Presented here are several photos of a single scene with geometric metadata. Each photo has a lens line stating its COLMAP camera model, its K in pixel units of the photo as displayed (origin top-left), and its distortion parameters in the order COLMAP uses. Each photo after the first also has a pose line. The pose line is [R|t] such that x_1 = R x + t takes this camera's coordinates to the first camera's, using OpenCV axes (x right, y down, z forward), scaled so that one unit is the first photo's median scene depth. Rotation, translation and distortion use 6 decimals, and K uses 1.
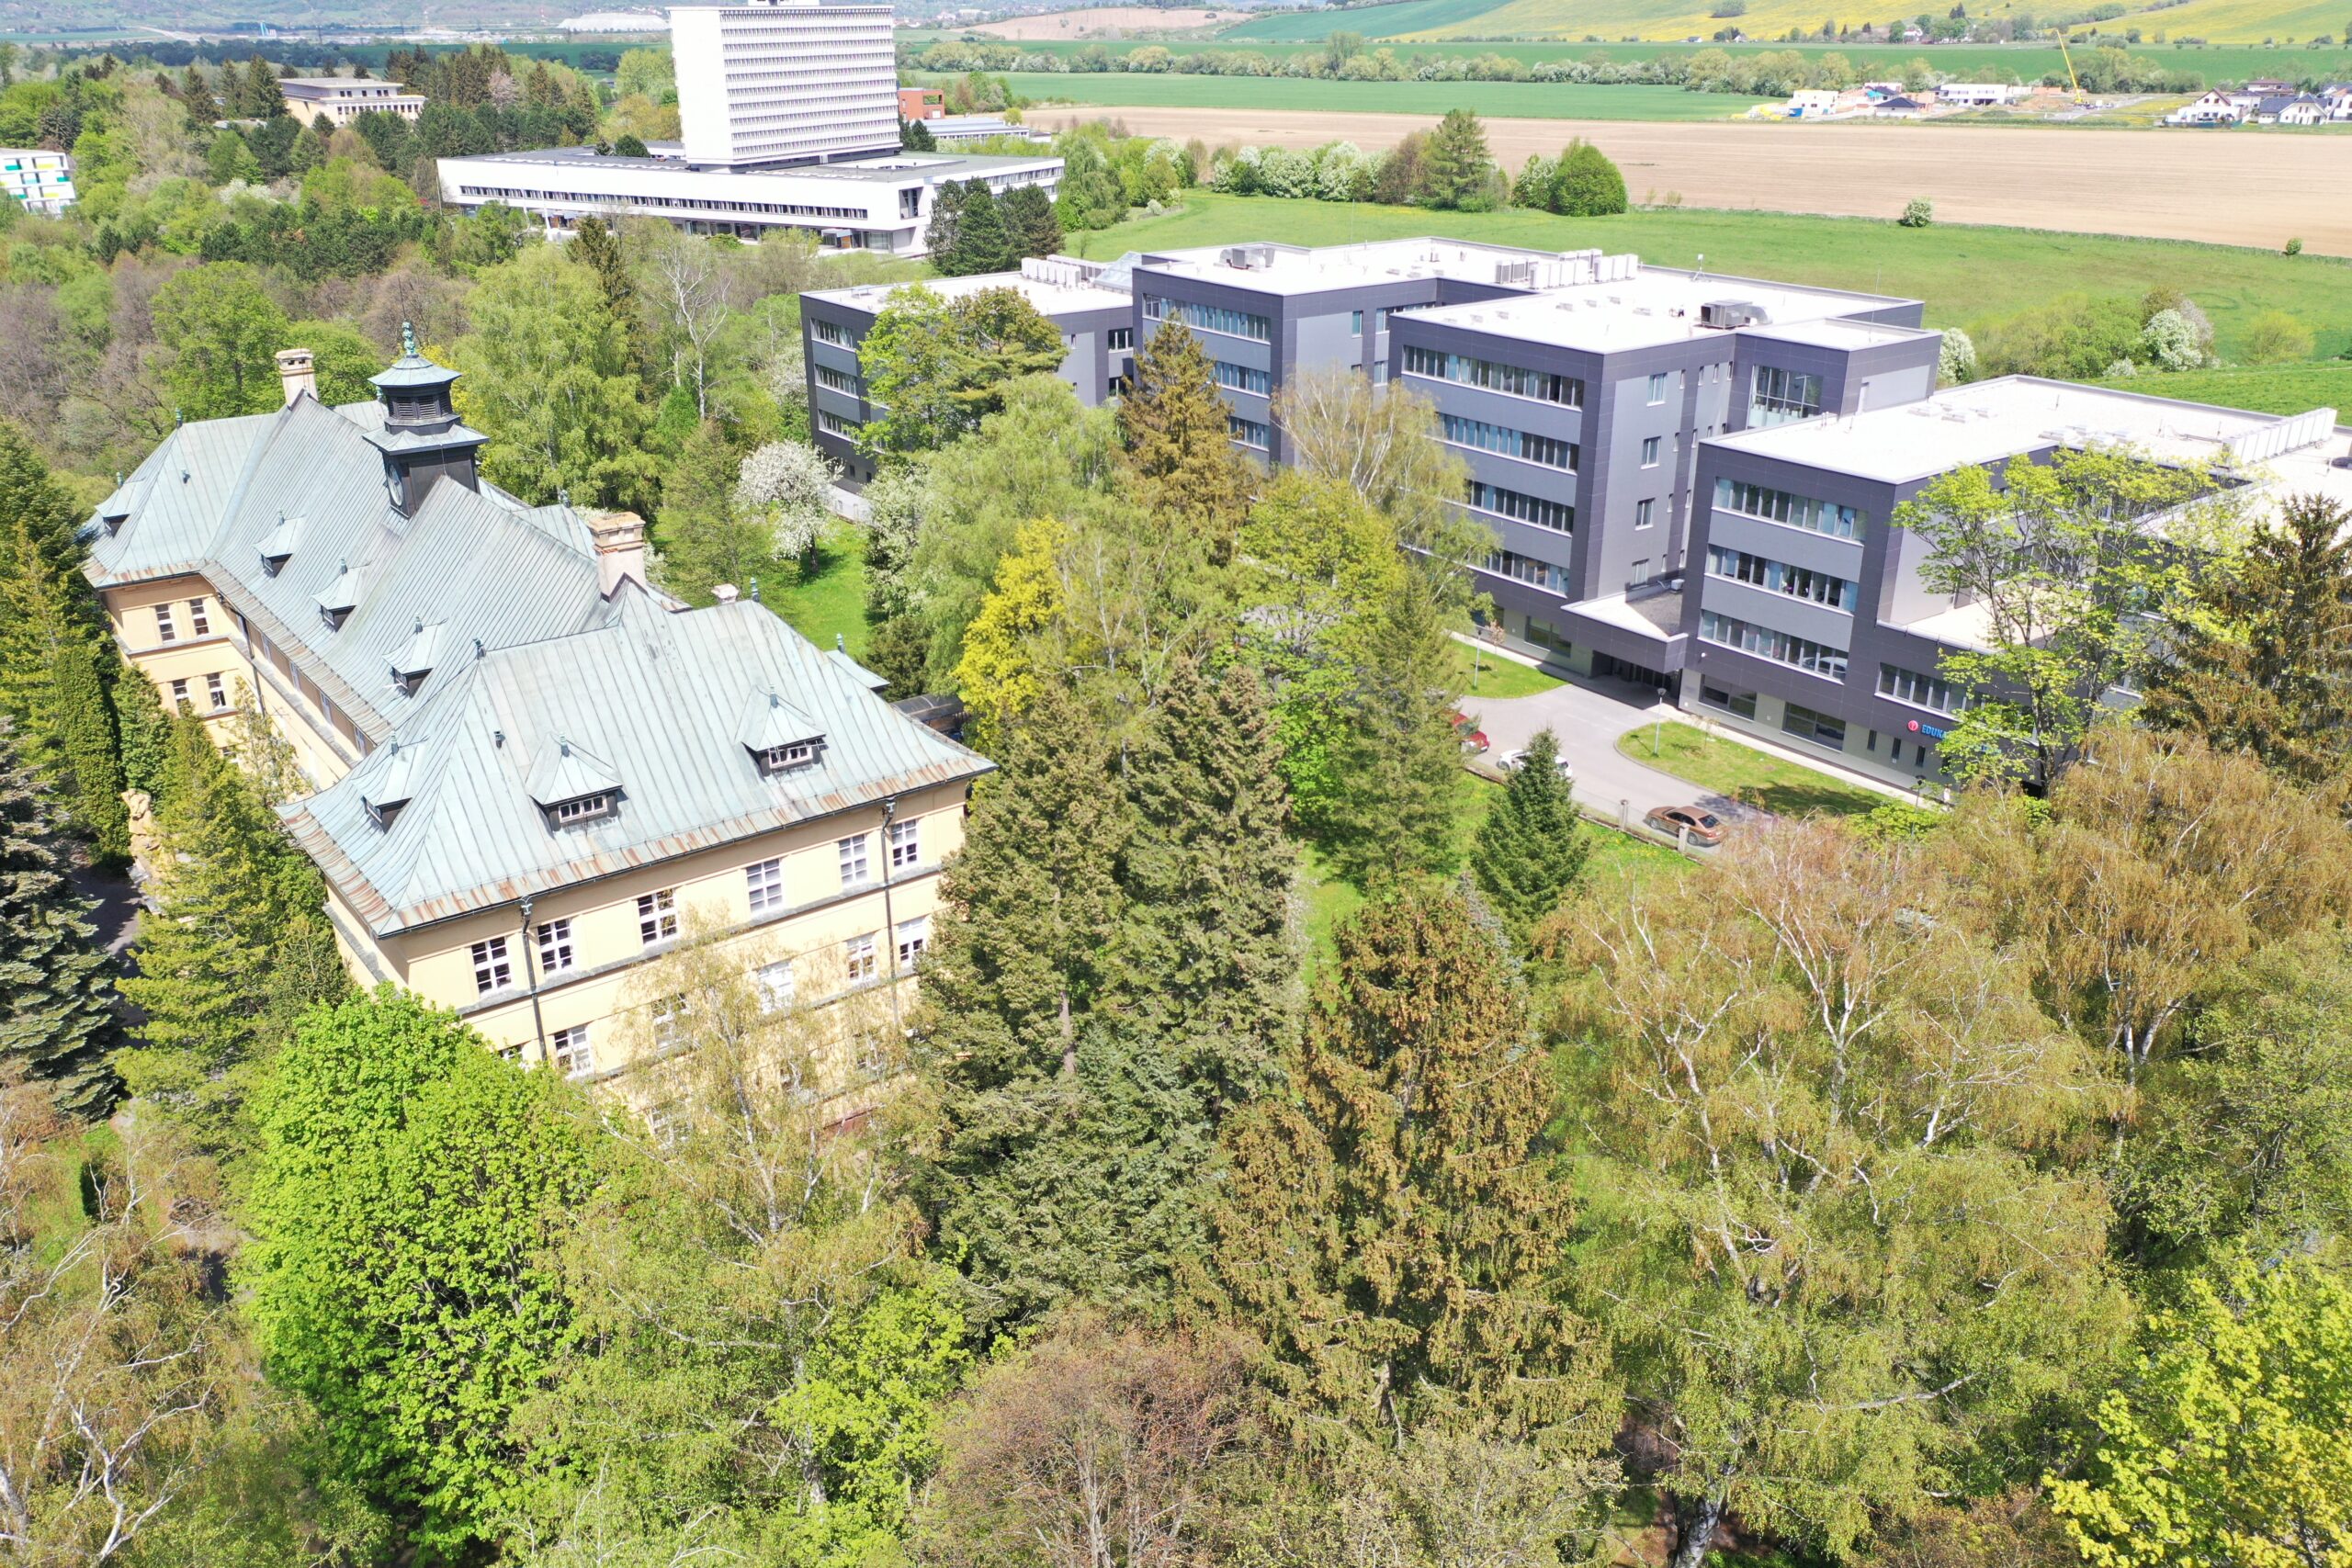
lens RADIAL K [[1870.5, 0, 1184.8], [0, 1870.5, 784.3], [0, 0, 1]] dist [0.026856, -0.012457]
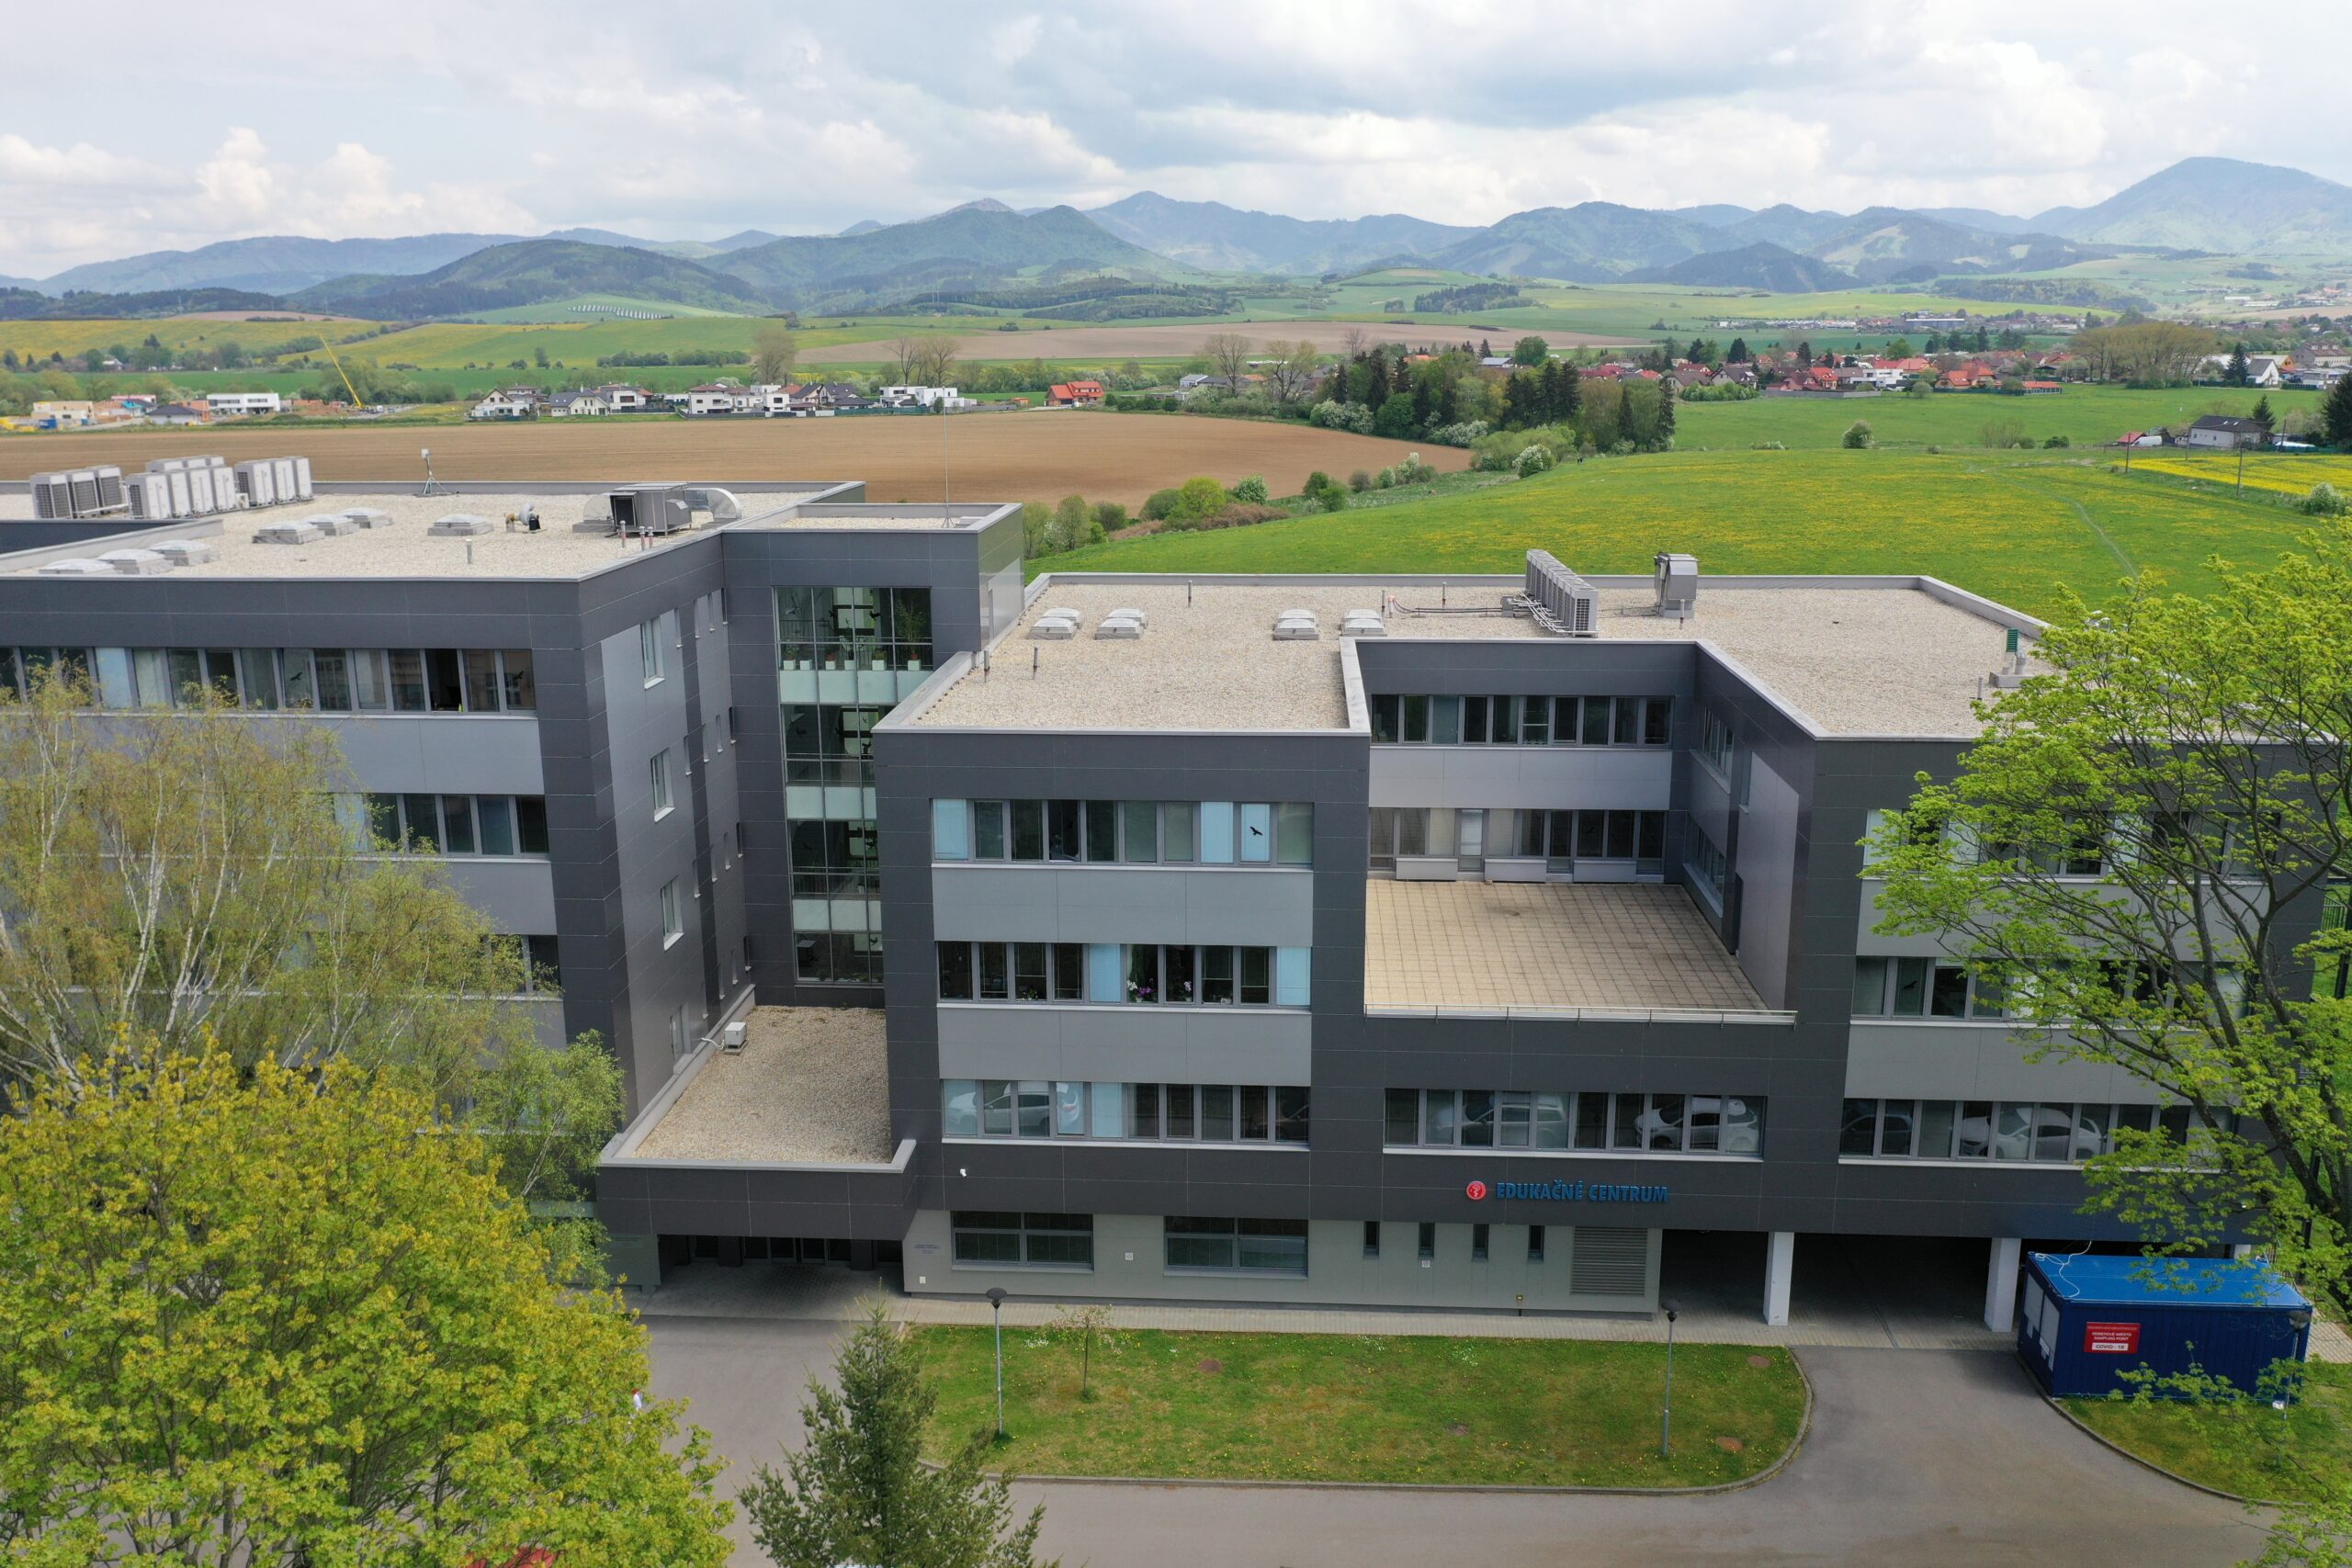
lens RADIAL K [[1873.5, 0, 1182.9], [0, 1873.5, 790.5], [0, 0, 1]] dist [0.010059, 0.000815]
pose [[0.646979, -0.181580, 0.740572, -0.014352], [0.299097, 0.953828, -0.027430, -0.119512], [-0.701398, 0.239250, 0.671417, 0.573187]]
